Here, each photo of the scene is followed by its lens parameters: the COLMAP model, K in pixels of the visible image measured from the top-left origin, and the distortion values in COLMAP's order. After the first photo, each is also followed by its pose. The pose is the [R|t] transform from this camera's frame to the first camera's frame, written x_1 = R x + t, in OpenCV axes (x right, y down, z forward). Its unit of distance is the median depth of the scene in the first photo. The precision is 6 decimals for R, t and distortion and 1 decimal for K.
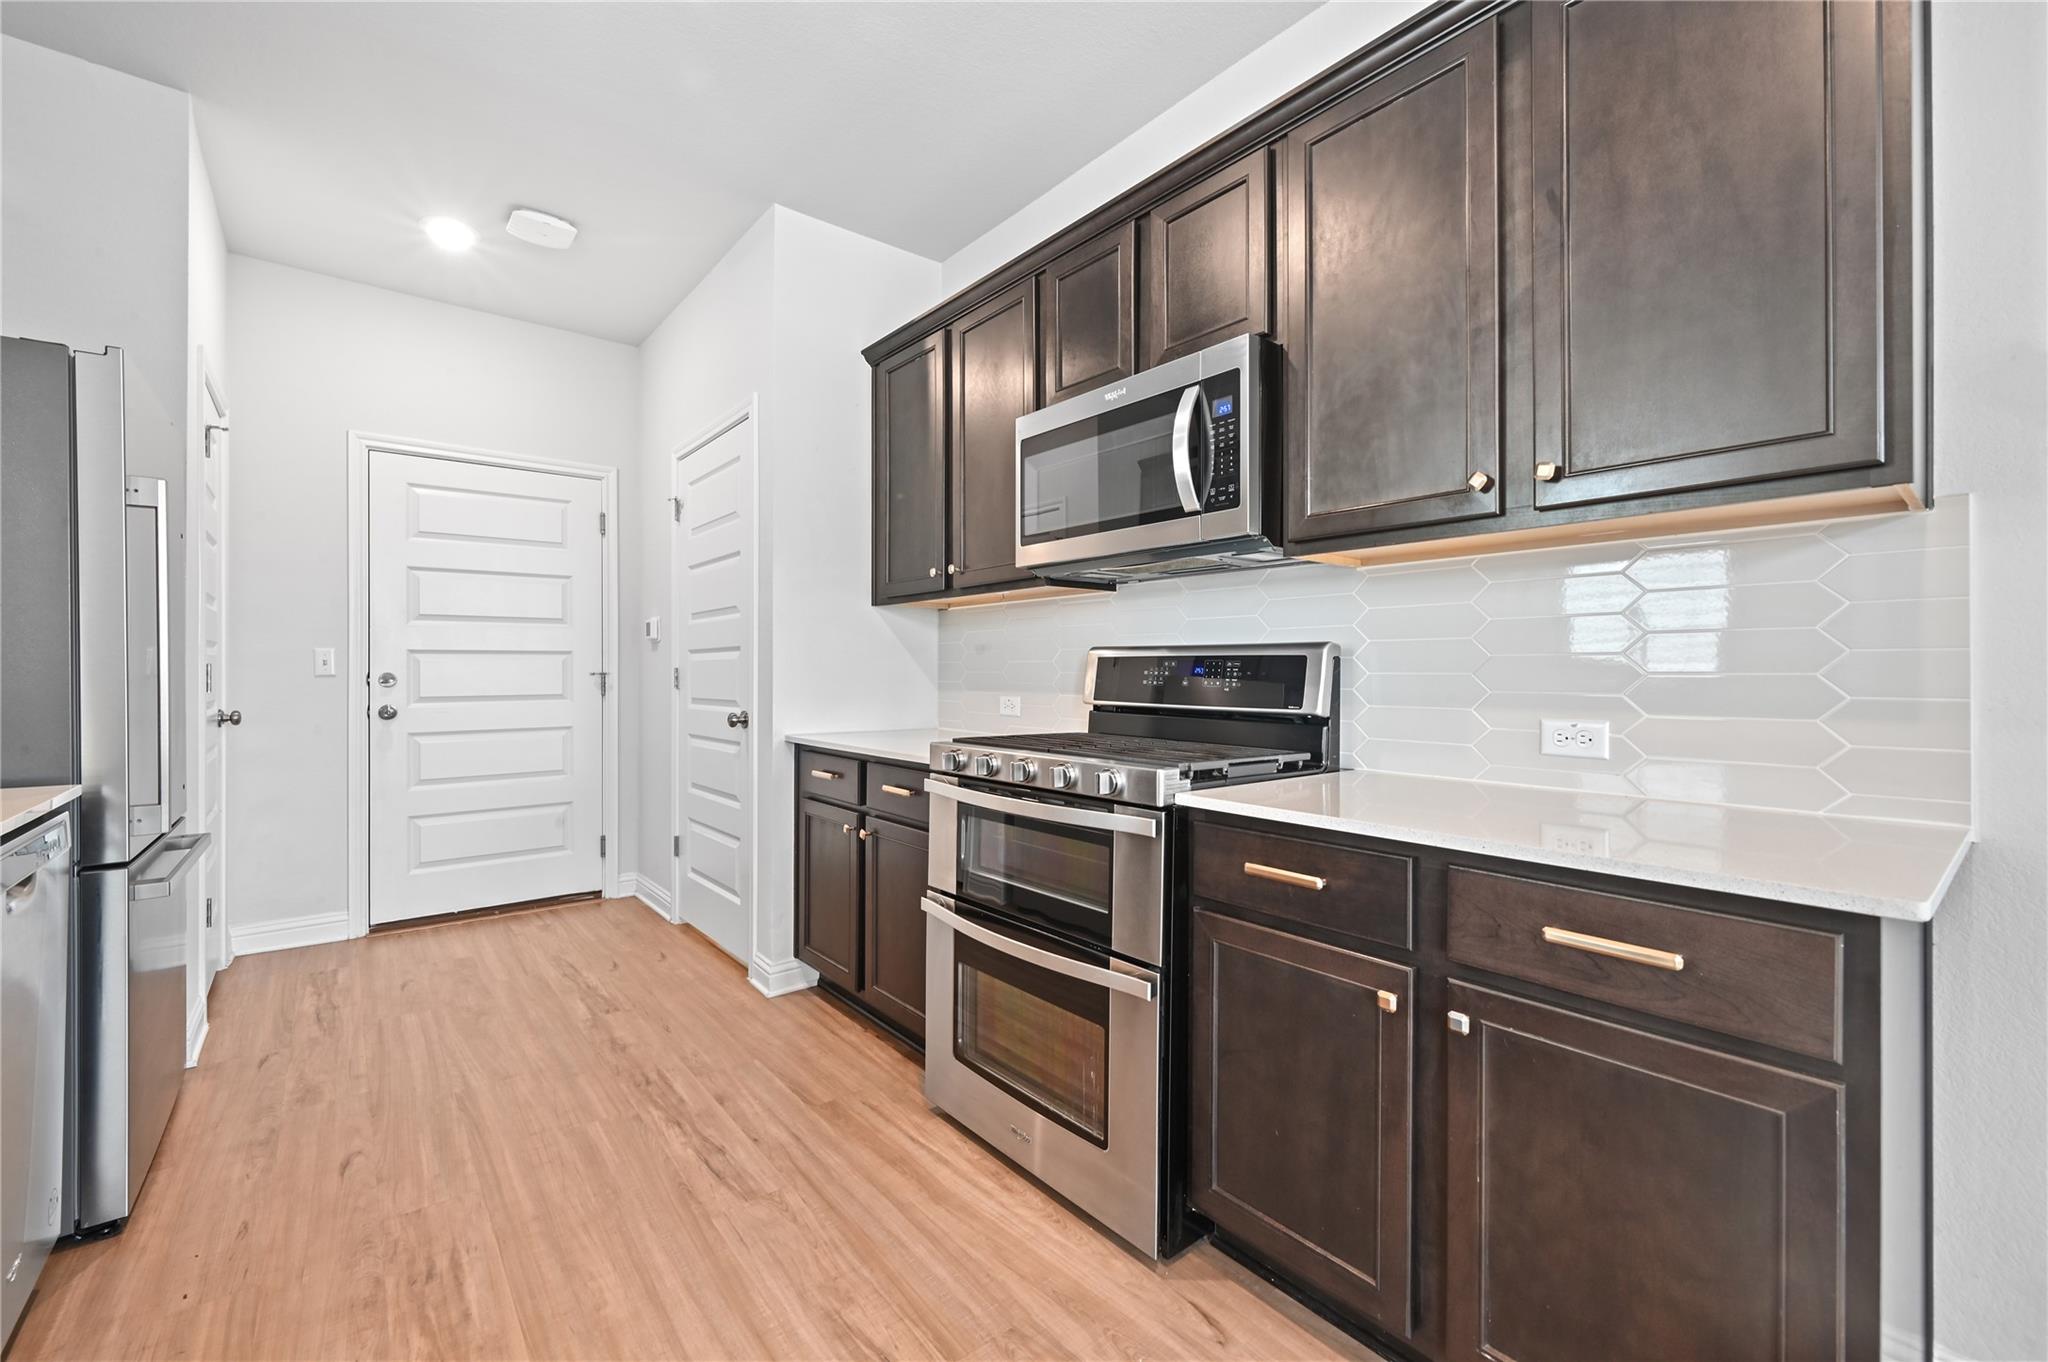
lens RADIAL K [[836.2, 0, 1004.5], [0, 836.2, 673.0], [0, 0, 1]] dist [-0.000552, 0.000249]
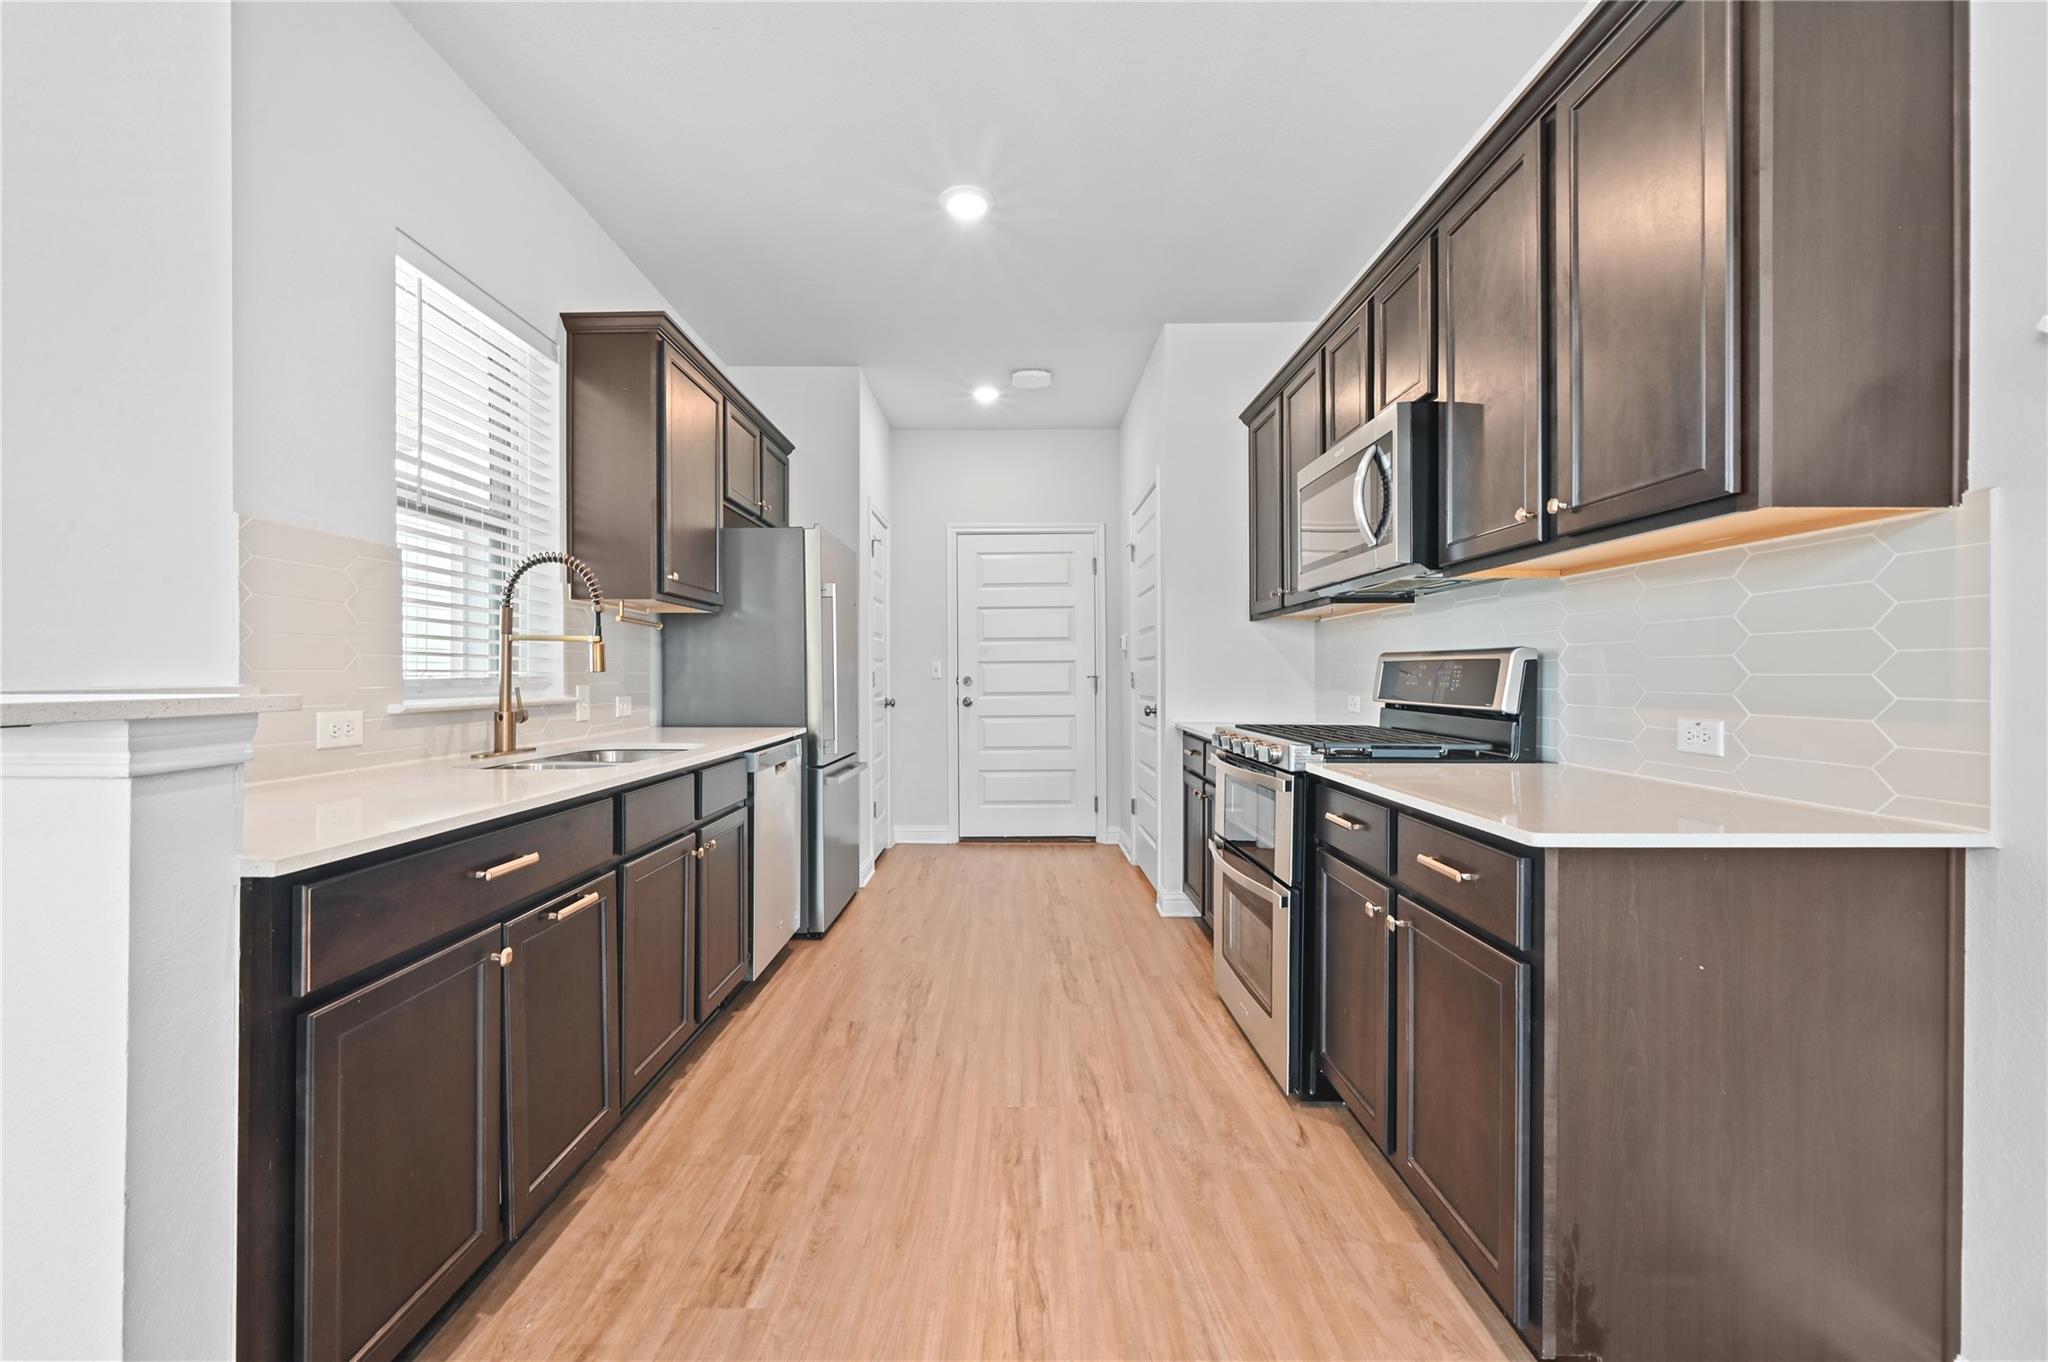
lens RADIAL K [[835.6, 0, 1001.2], [0, 835.6, 677.2], [0, 0, 1]] dist [-0.001196, -0.000192]
pose [[0.772418, -0.001890, -0.635112, 0.532033], [0.003112, 0.999995, 0.000809, 0.000324], [0.635107, -0.002602, 0.772420, -0.289139]]
